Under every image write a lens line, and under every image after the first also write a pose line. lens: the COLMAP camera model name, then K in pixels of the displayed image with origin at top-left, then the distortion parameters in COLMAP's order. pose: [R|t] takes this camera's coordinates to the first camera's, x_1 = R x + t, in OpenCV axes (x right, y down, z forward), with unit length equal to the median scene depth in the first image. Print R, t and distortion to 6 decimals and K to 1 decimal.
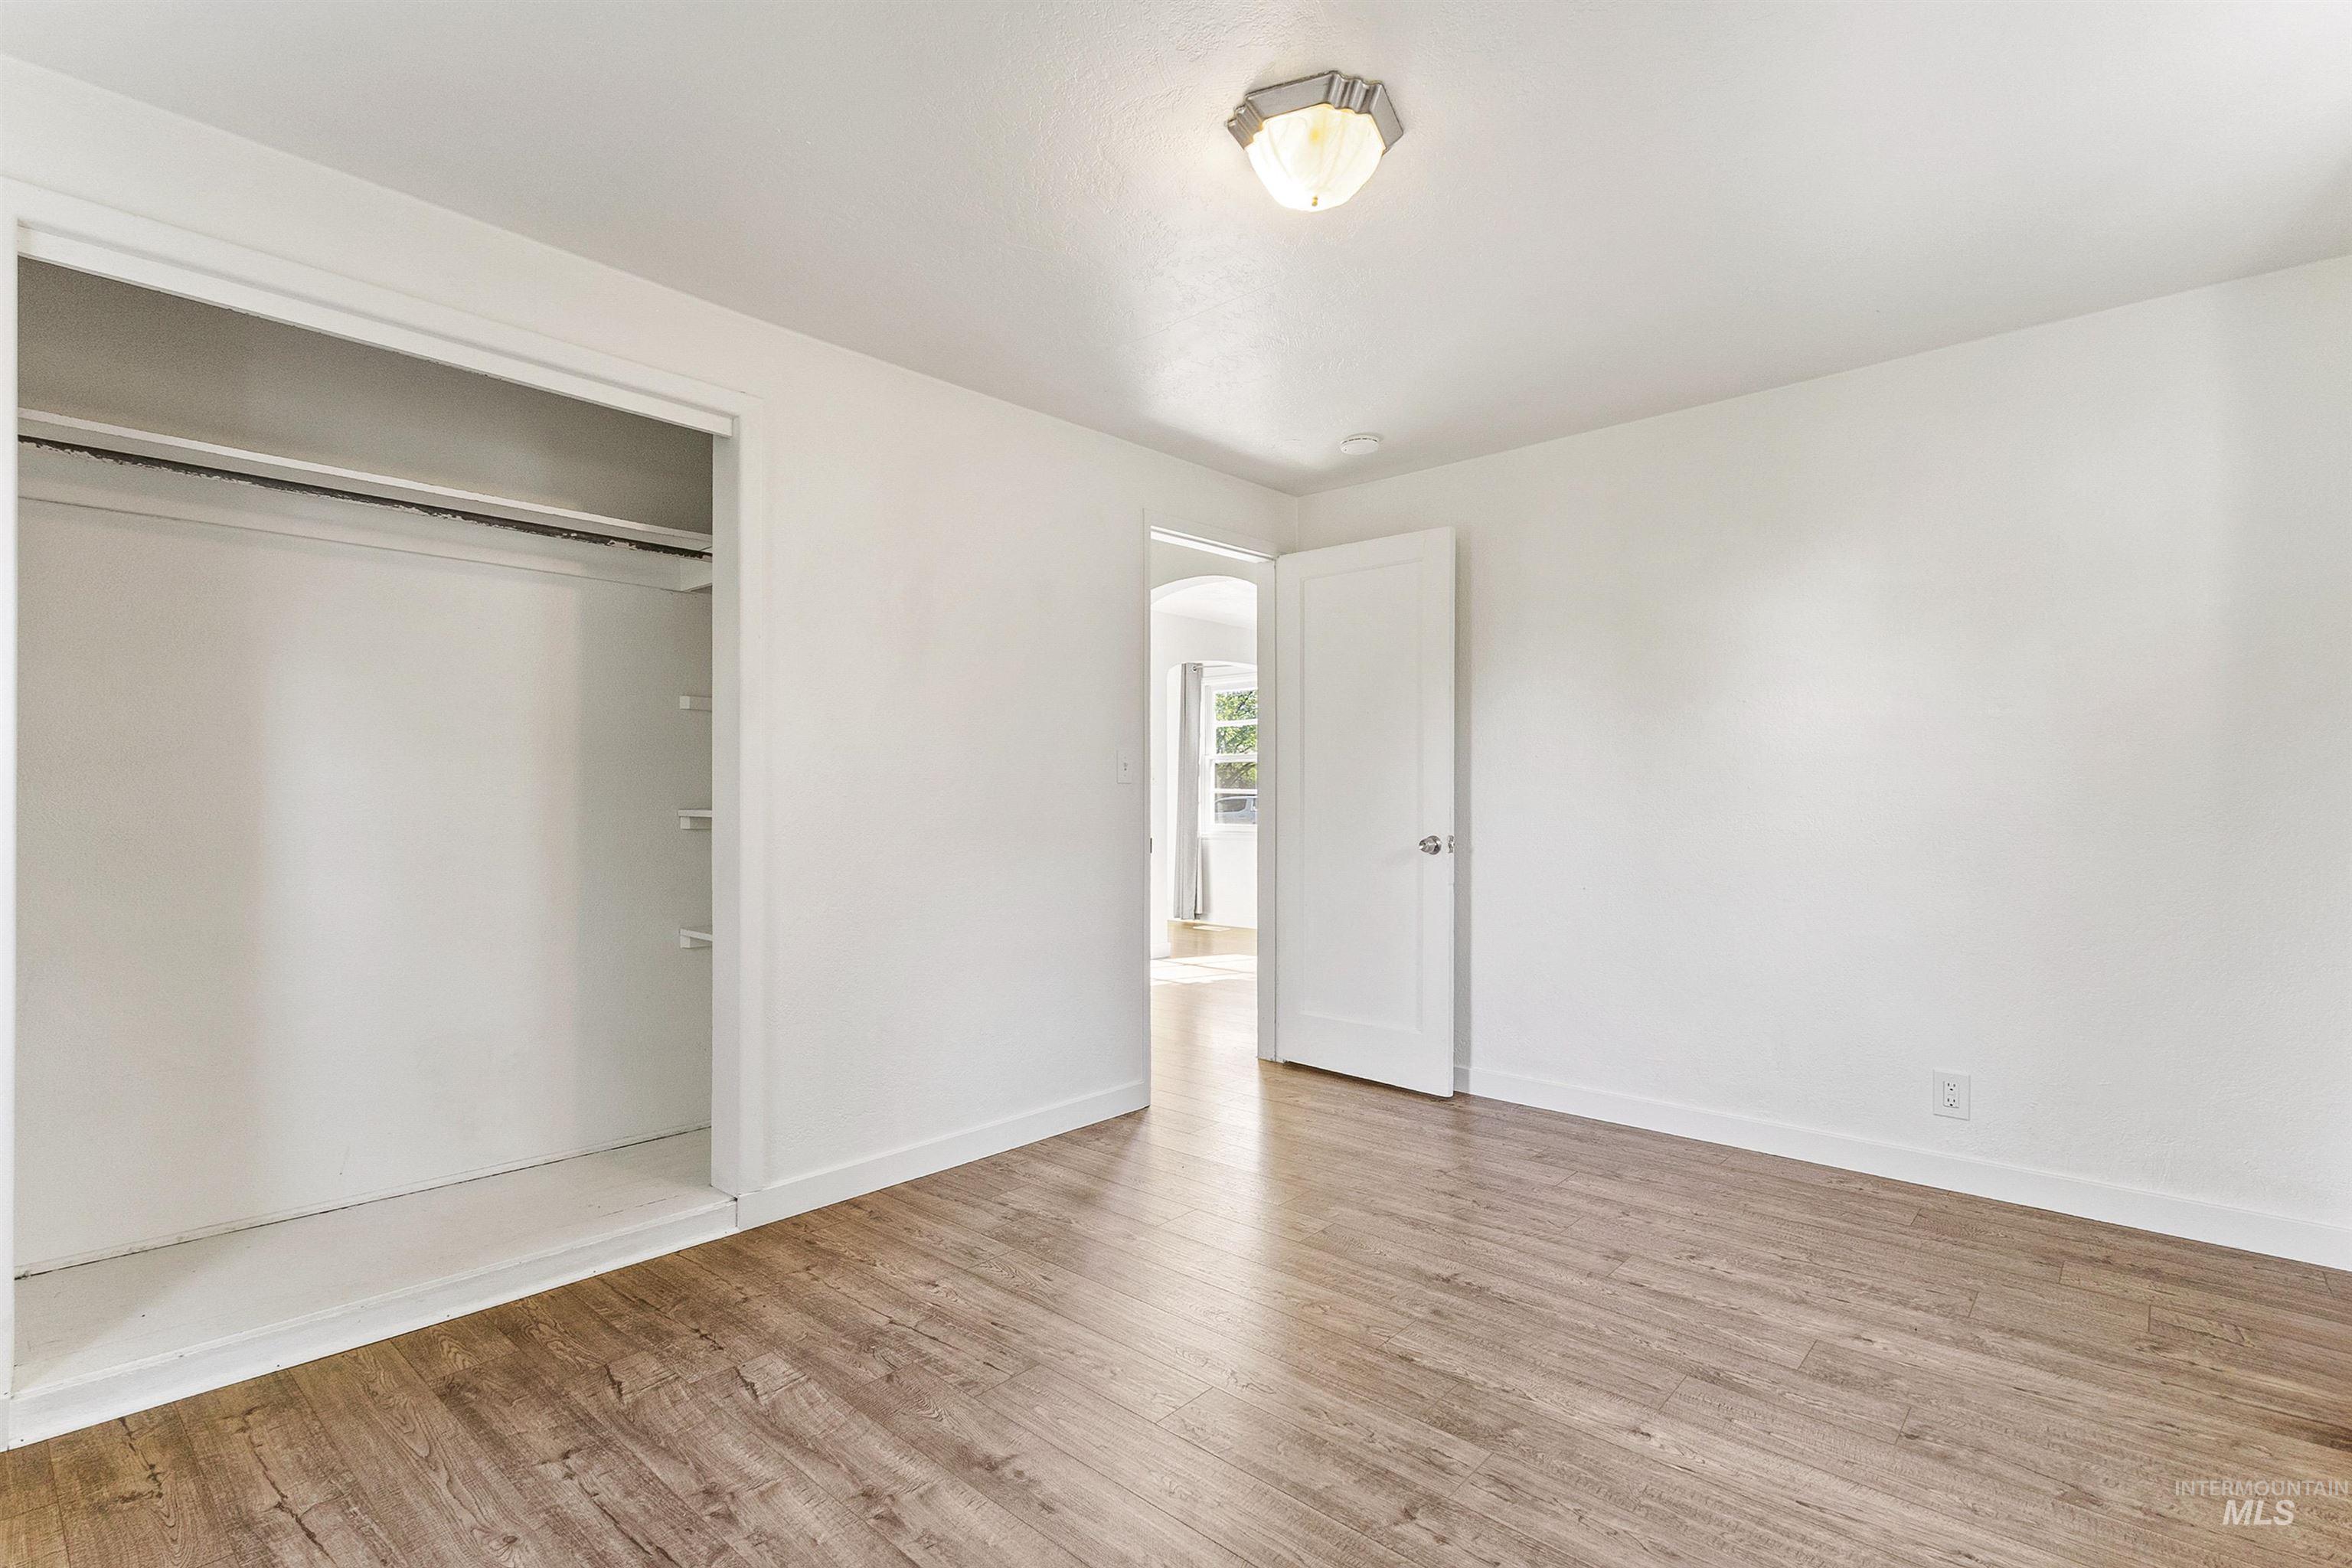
lens RADIAL K [[1097.7, 0, 1176.0], [0, 1097.7, 784.0], [0, 0, 1]] dist [0.015002, -0.000258]
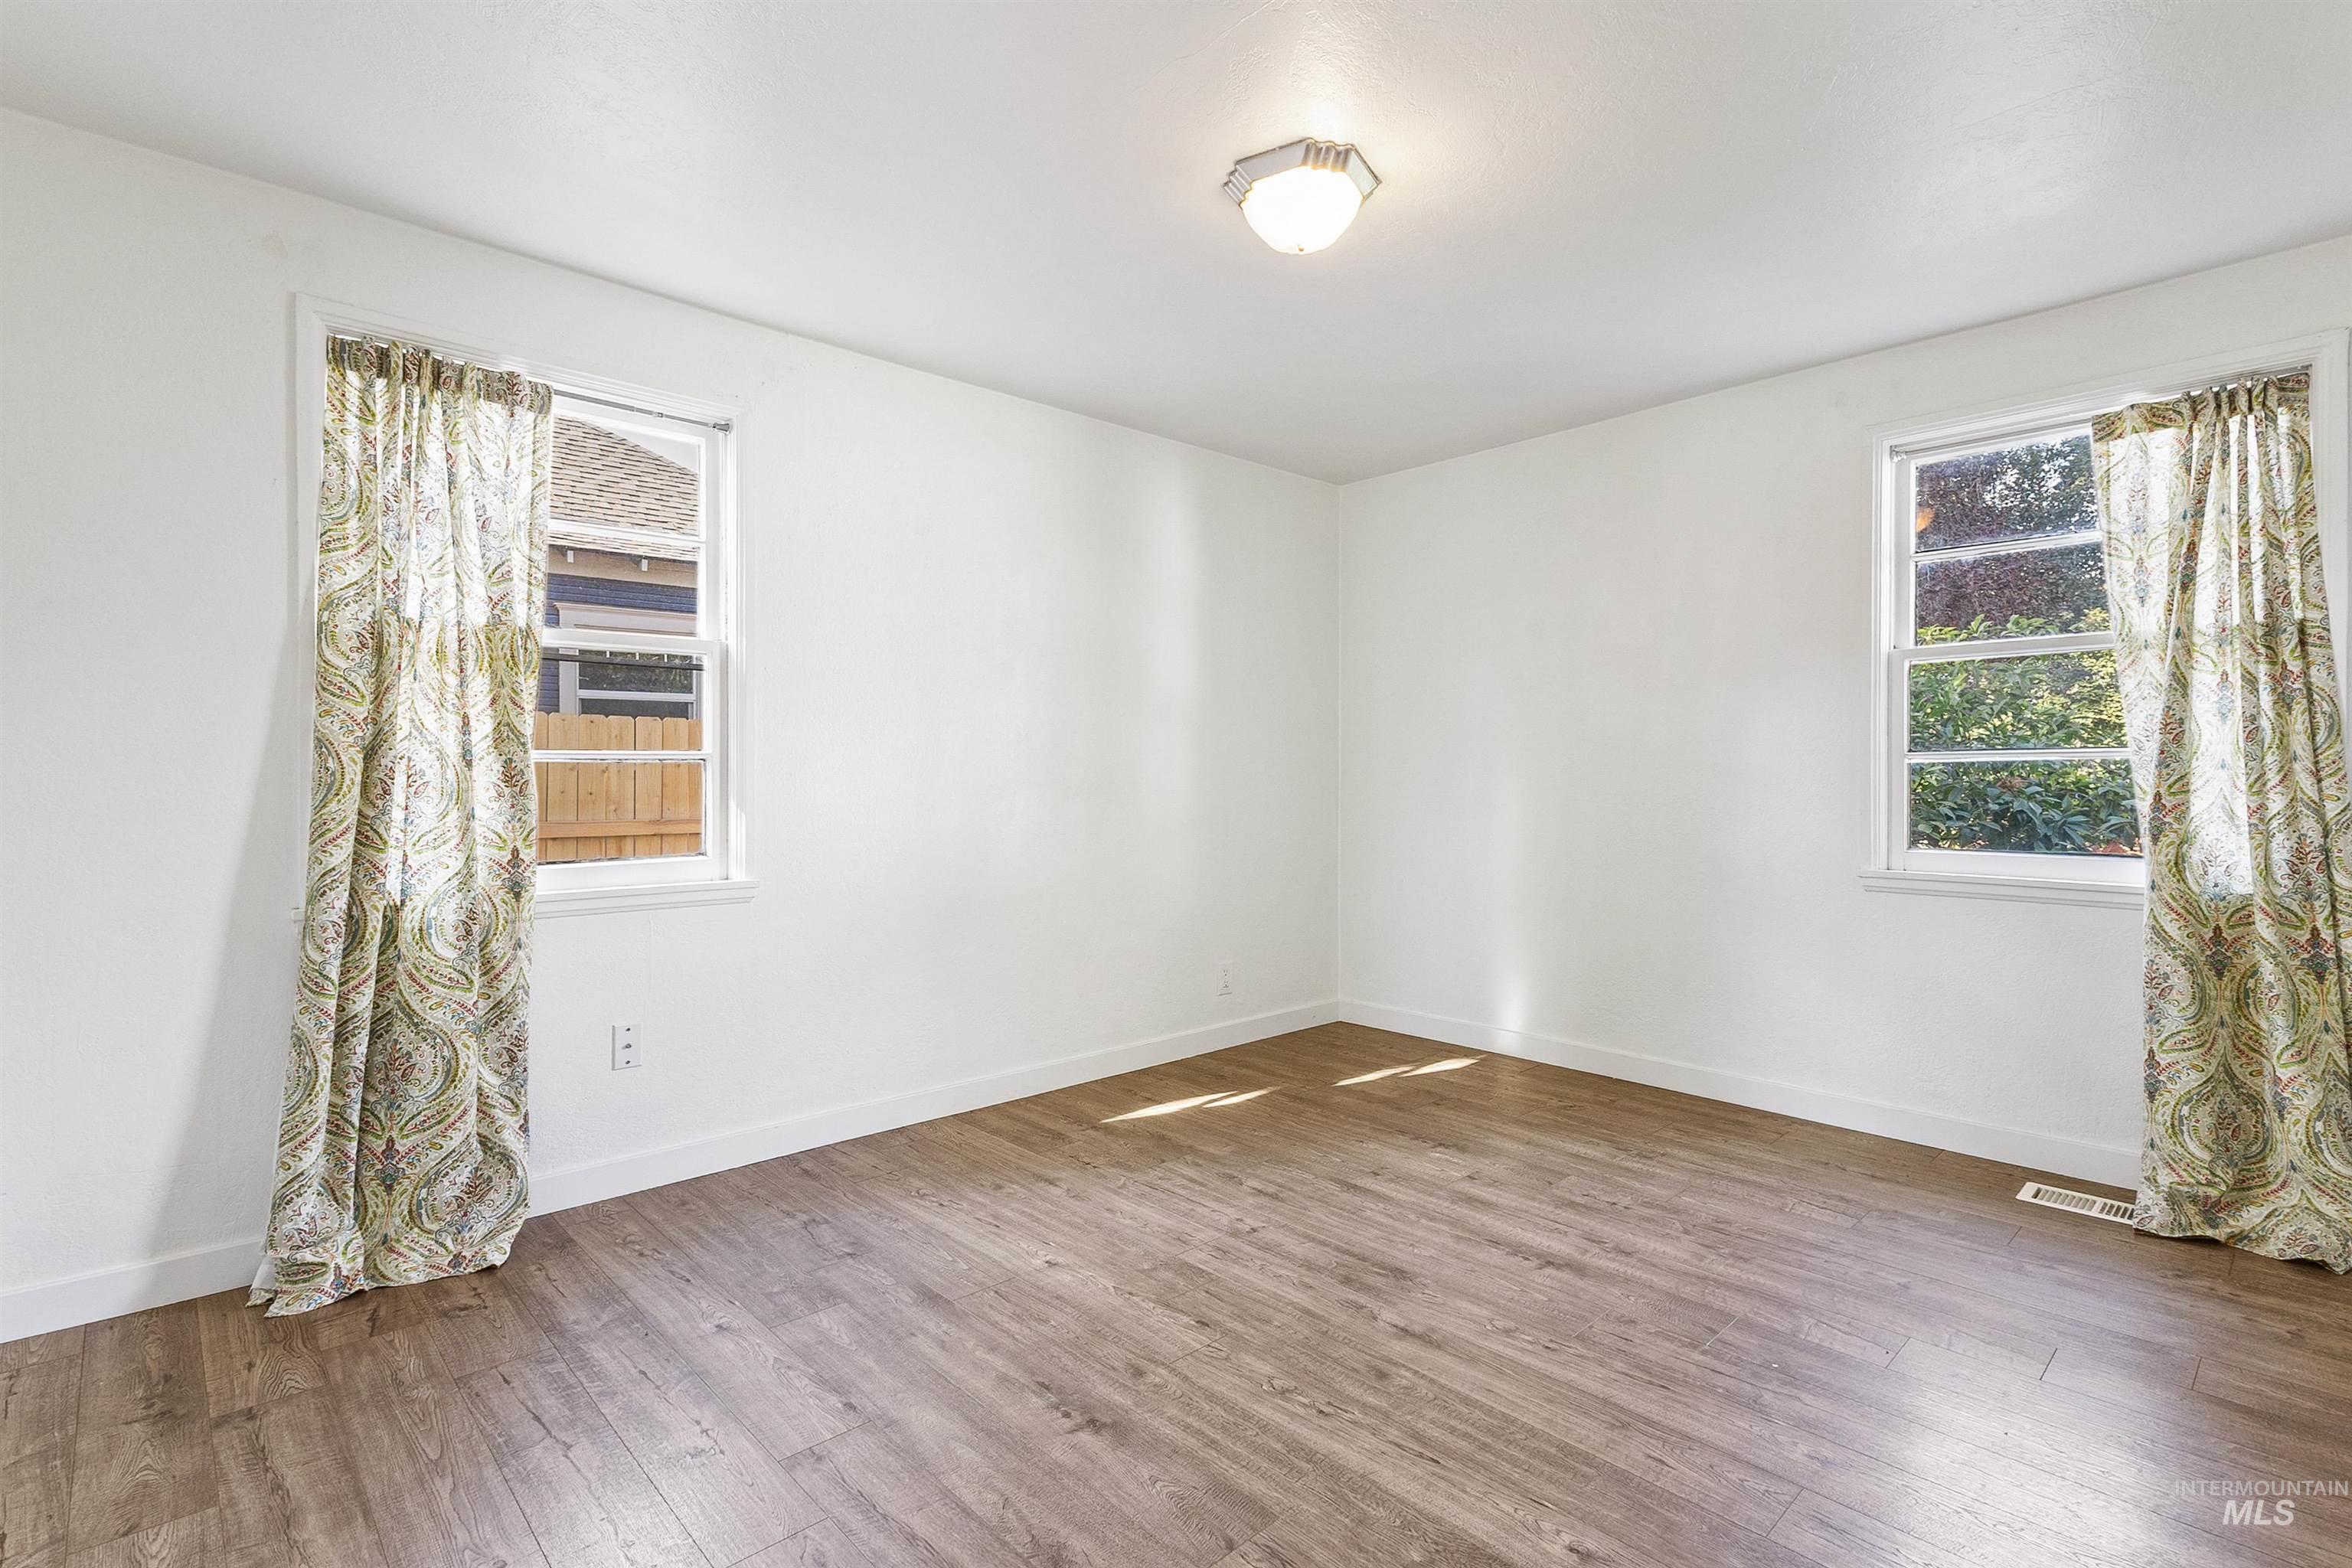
lens RADIAL K [[1097.7, 0, 1176.0], [0, 1097.7, 784.0], [0, 0, 1]] dist [0.015002, -0.000258]
pose [[-0.996136, -0.001846, 0.087799, 0.152318], [-0.002350, 0.999981, -0.005629, 0.033077], [-0.087787, -0.005813, -0.996122, 2.103099]]
